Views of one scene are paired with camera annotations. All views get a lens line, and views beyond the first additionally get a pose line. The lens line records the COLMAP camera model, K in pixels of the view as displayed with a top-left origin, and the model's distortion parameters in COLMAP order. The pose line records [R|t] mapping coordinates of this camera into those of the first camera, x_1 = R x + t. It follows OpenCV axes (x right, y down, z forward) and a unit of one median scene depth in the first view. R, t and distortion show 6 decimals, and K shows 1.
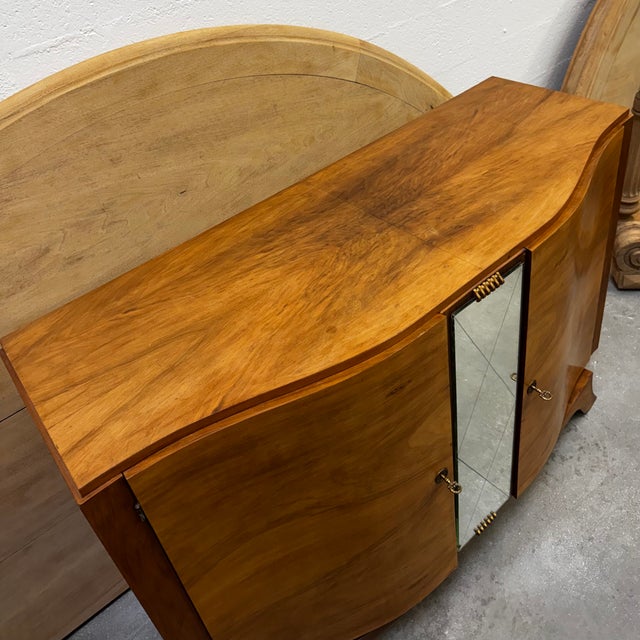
lens RADIAL K [[593.0, 0, 318.9], [0, 593.0, 223.0], [0, 0, 1]] dist [0.090331, -0.091287]
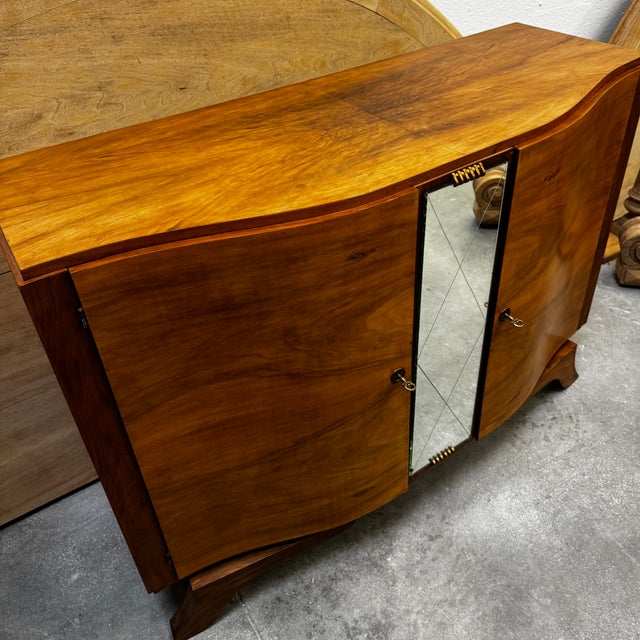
lens RADIAL K [[599.1, 0, 323.3], [0, 599.1, 263.4], [0, 0, 1]] dist [0.099817, -0.158121]
pose [[0.991117, 0.130447, -0.025892, 0.064706], [-0.129808, 0.991224, 0.025017, 0.178465], [0.028928, -0.021434, 0.999352, 0.003606]]
